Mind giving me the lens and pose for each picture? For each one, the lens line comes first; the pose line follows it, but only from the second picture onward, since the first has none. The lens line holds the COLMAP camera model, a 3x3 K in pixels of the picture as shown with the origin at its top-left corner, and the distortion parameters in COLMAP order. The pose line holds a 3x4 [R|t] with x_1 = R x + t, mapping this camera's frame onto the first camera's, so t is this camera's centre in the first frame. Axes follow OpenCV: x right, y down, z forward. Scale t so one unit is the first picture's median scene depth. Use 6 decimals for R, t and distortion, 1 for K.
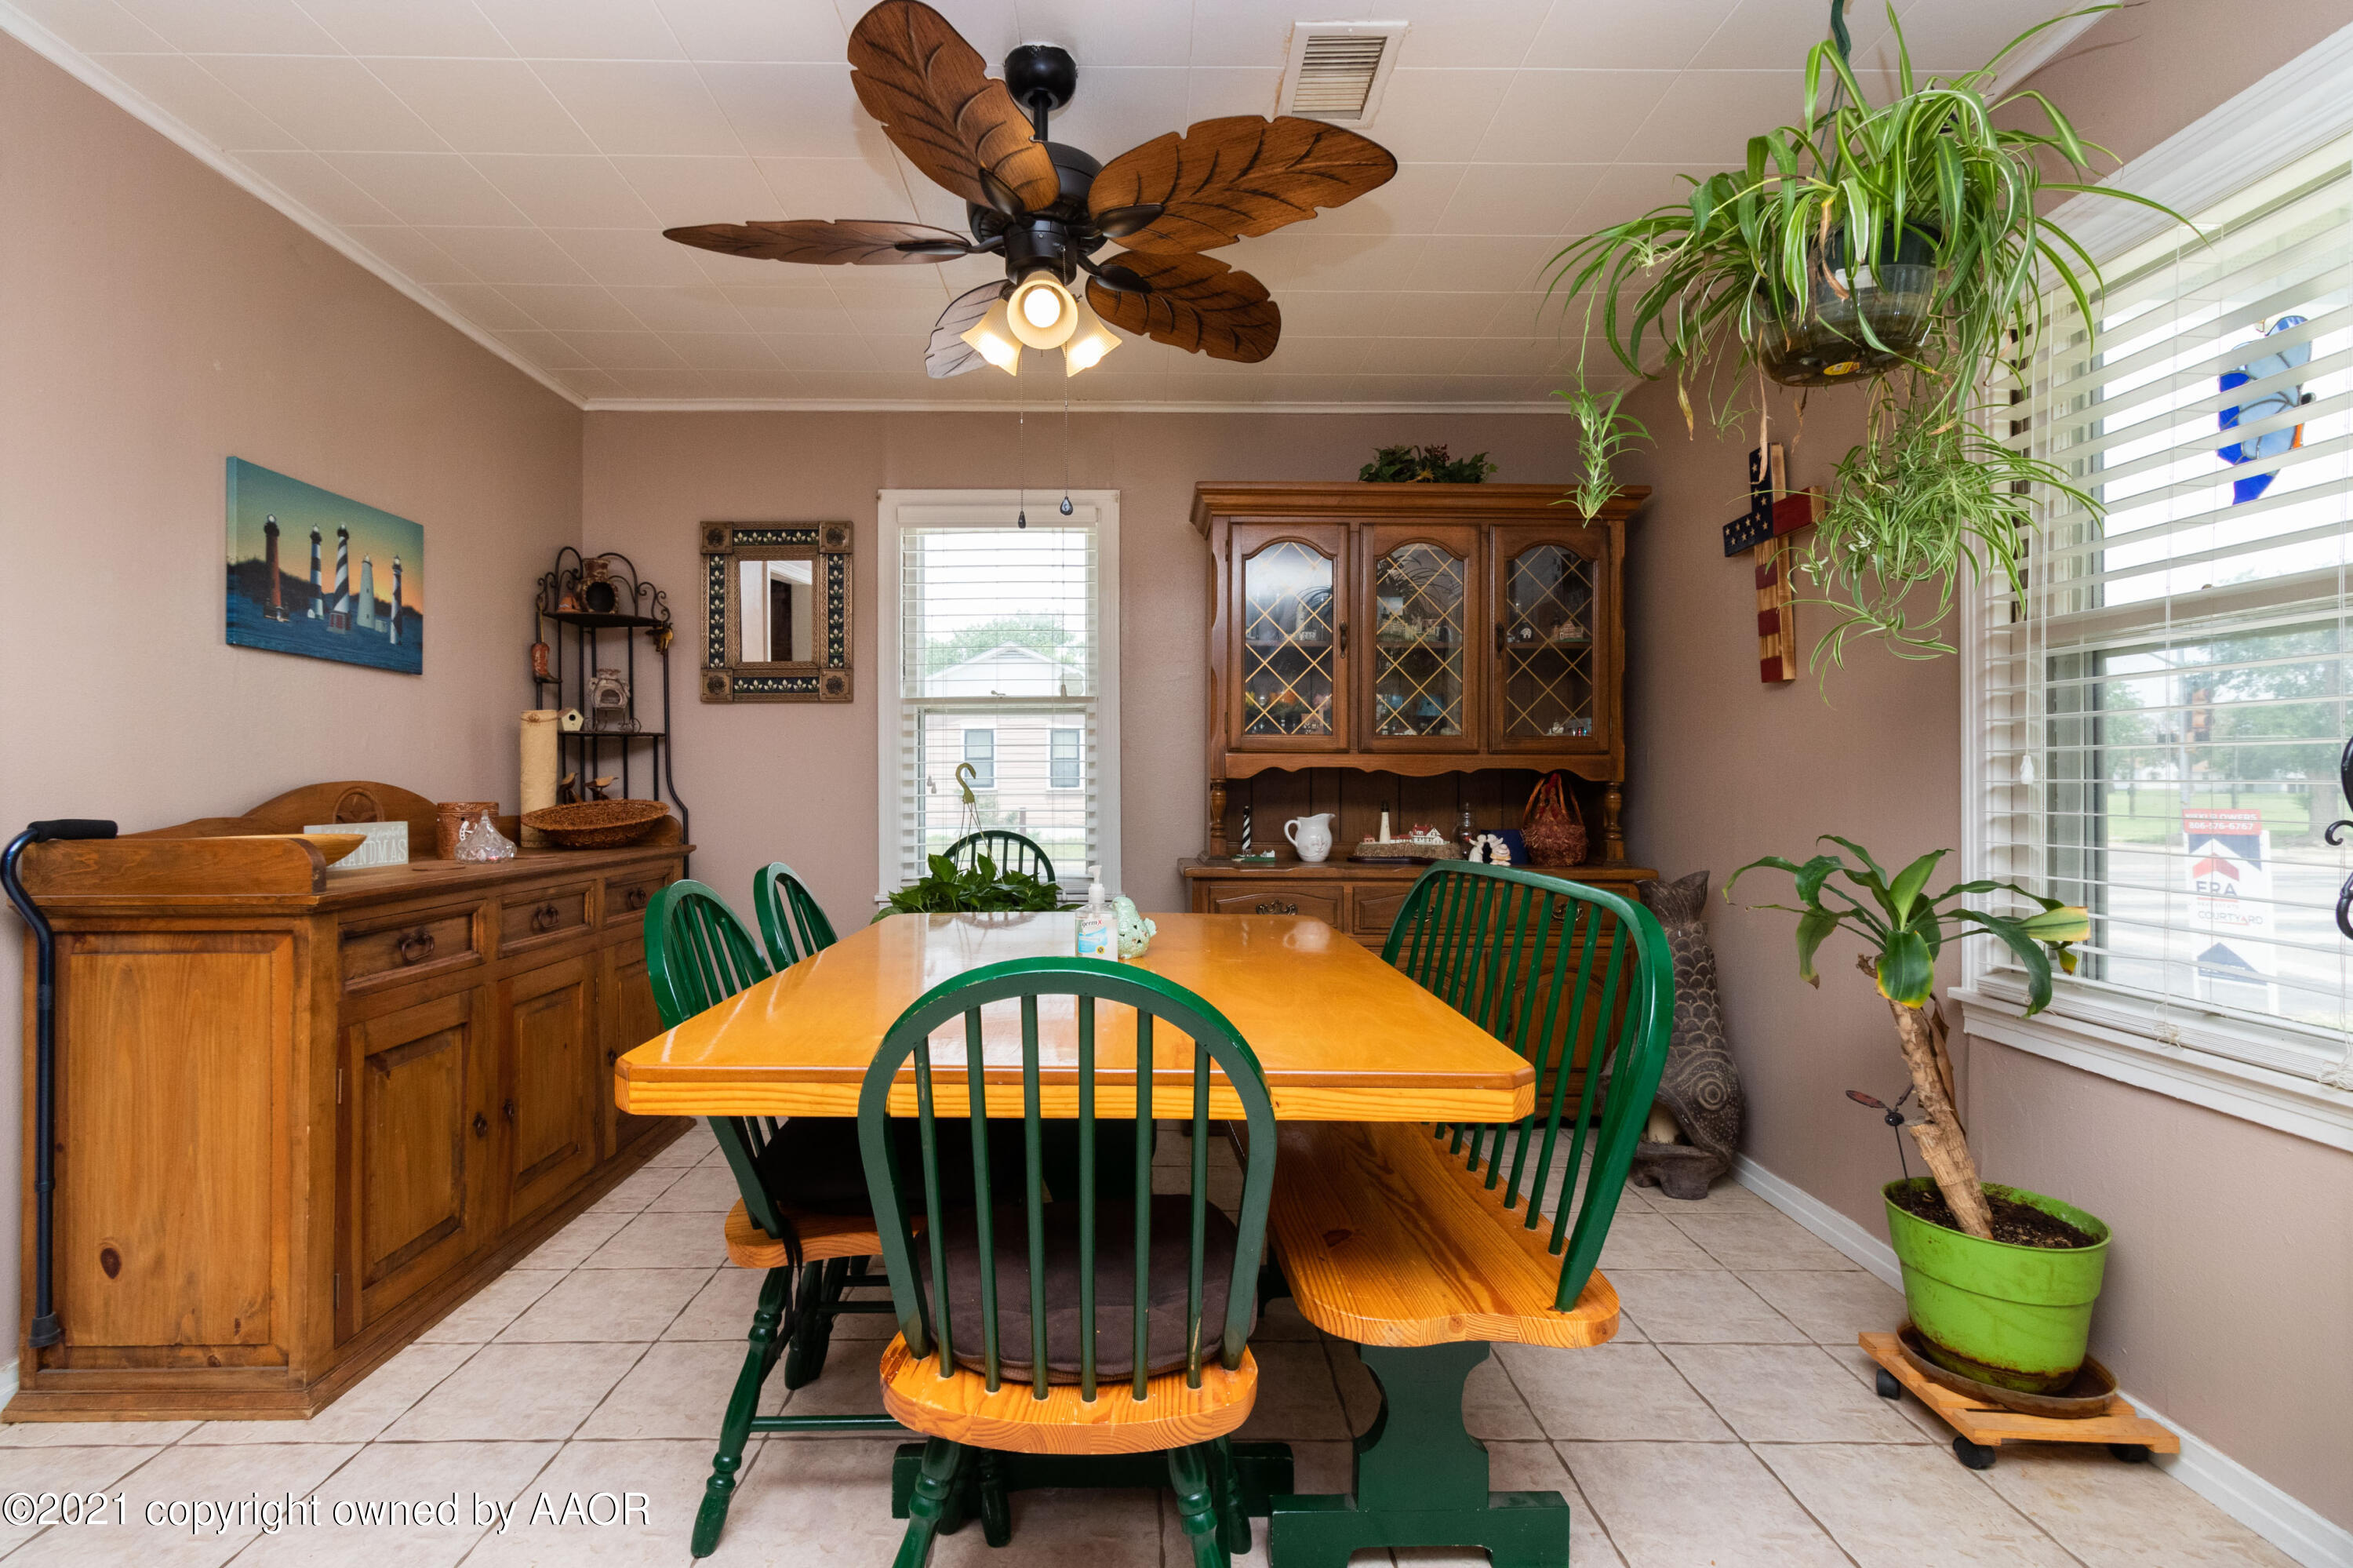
lens RADIAL K [[1137.6, 0, 1138.5], [0, 1137.6, 777.7], [0, 0, 1]] dist [0.017278, 0.000203]
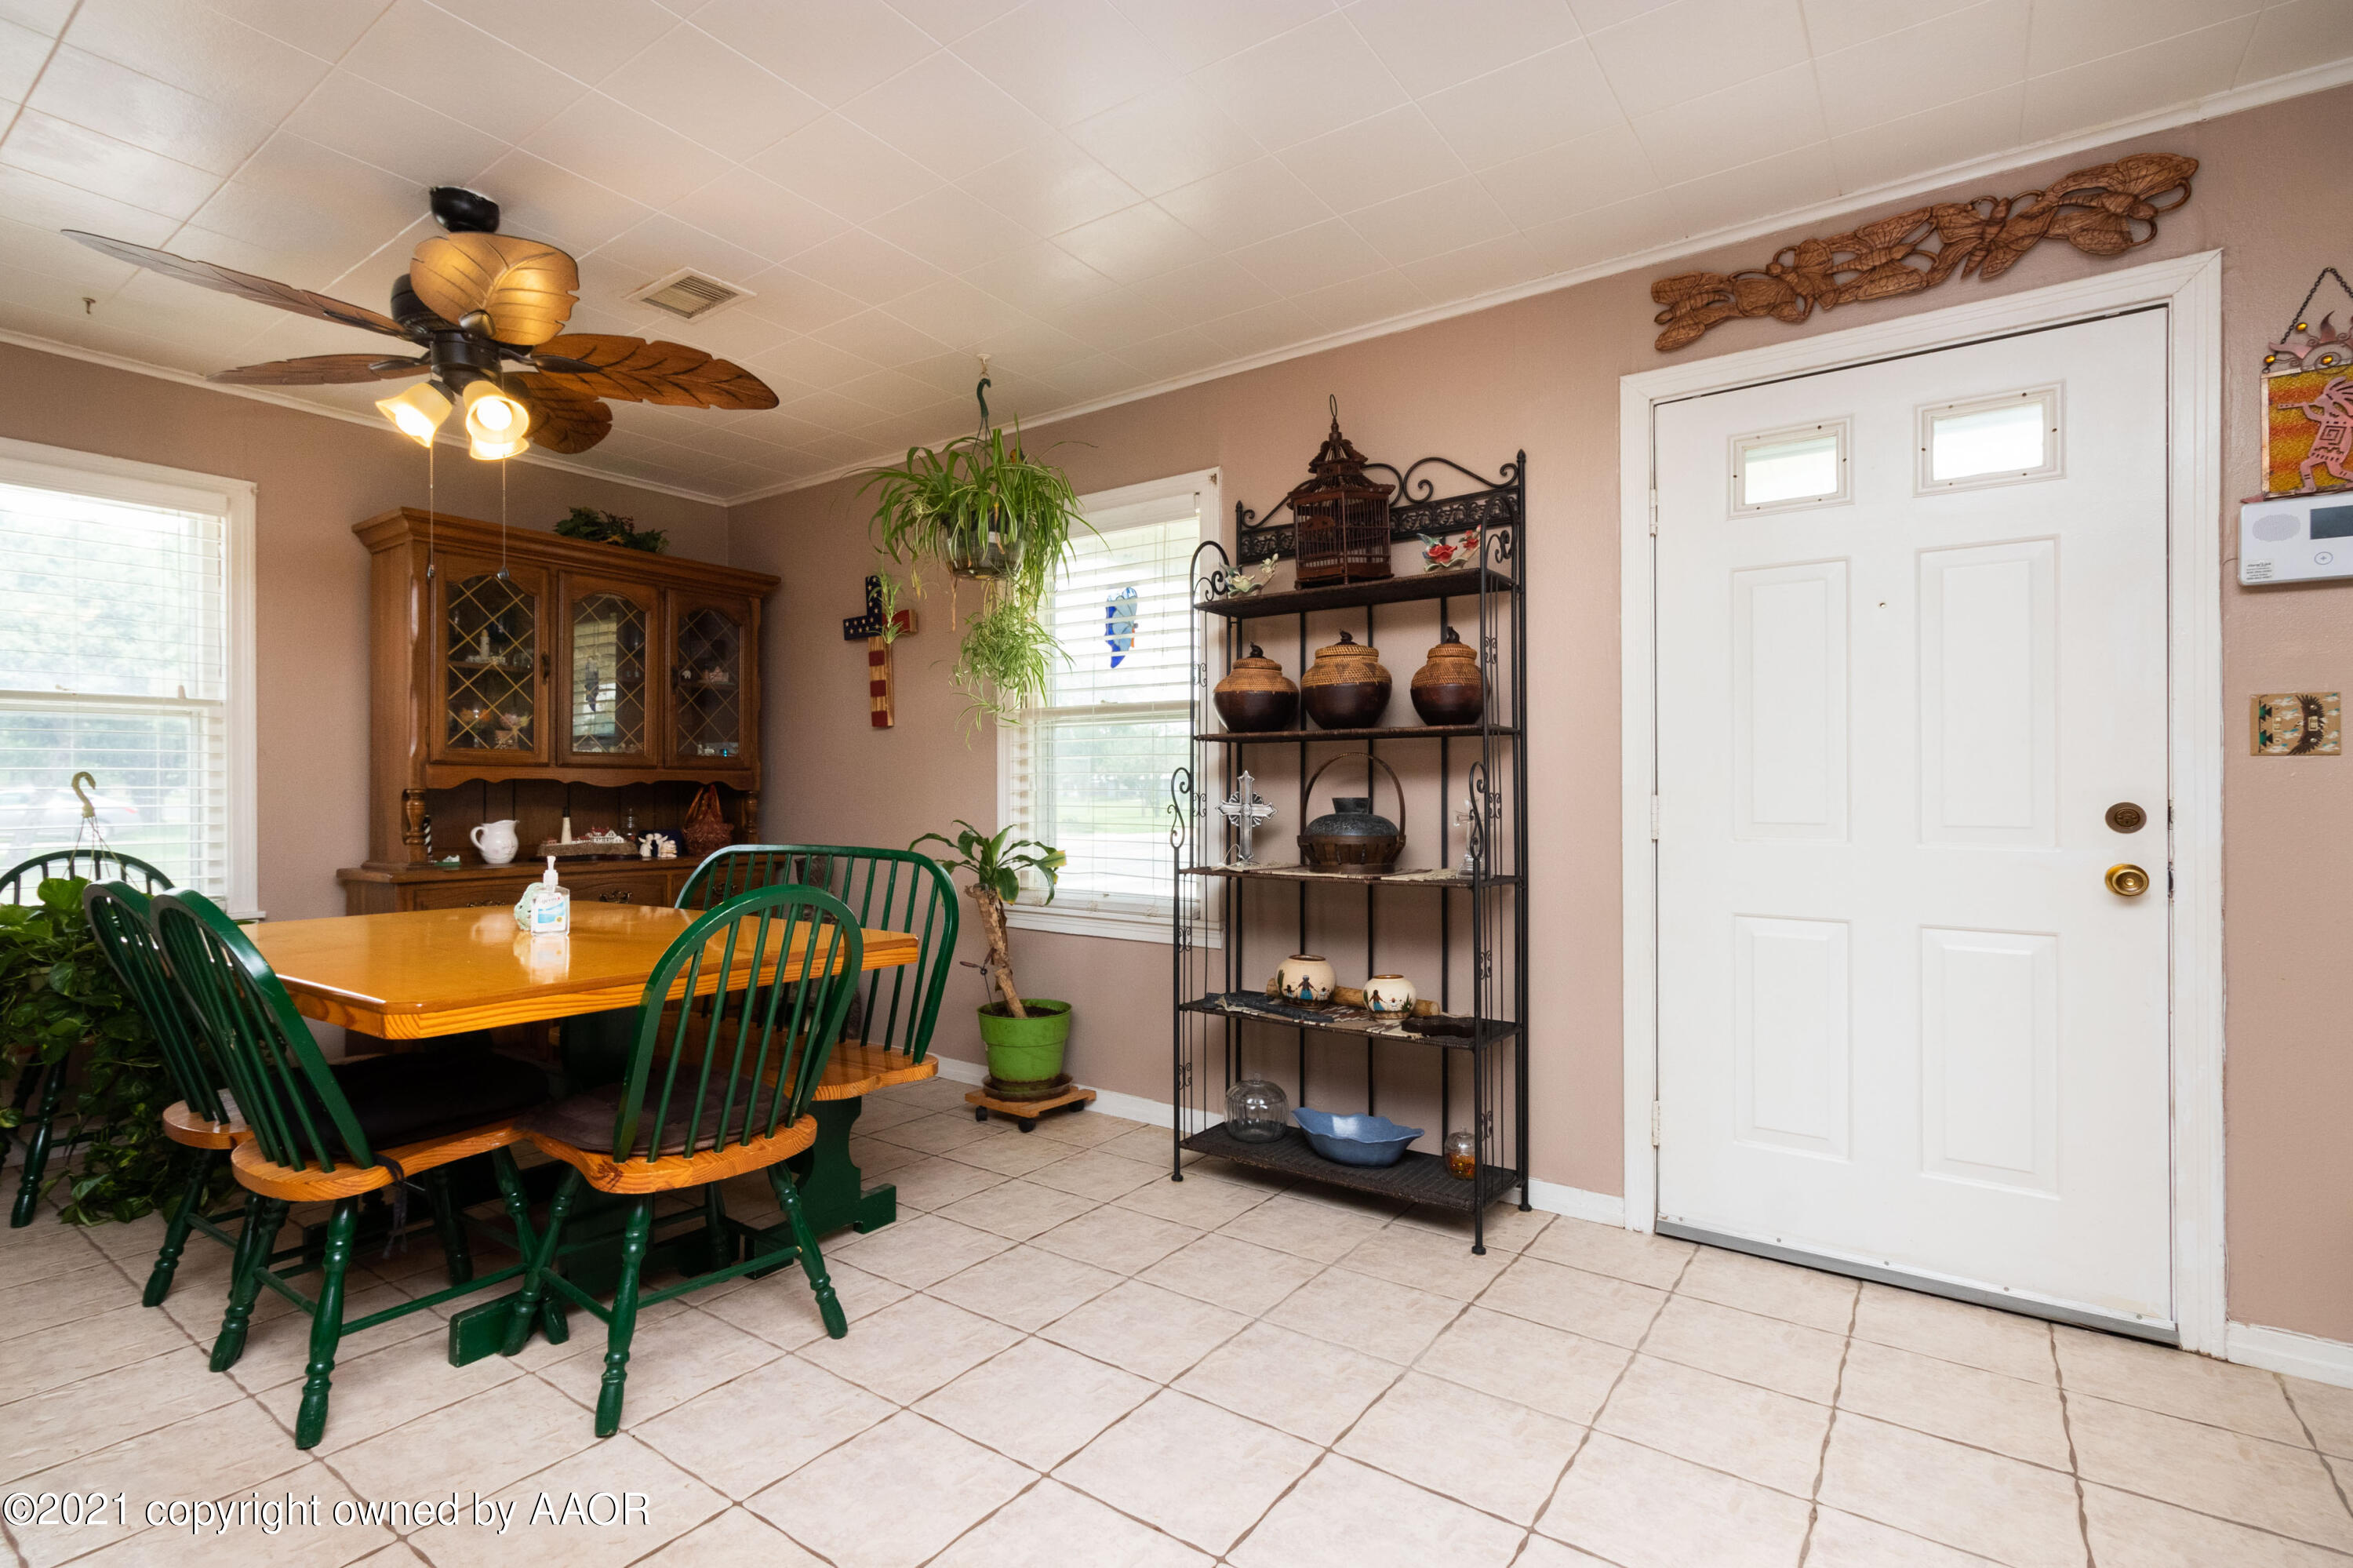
lens RADIAL K [[1093.7, 0, 1180.6], [0, 1093.7, 777.8], [0, 0, 1]] dist [0.008457, 0.001222]
pose [[0.584118, 0.005561, 0.811650, -0.343738], [-0.003101, 0.999985, -0.004620, -0.007153], [-0.811663, 0.000182, 0.584126, -0.171605]]
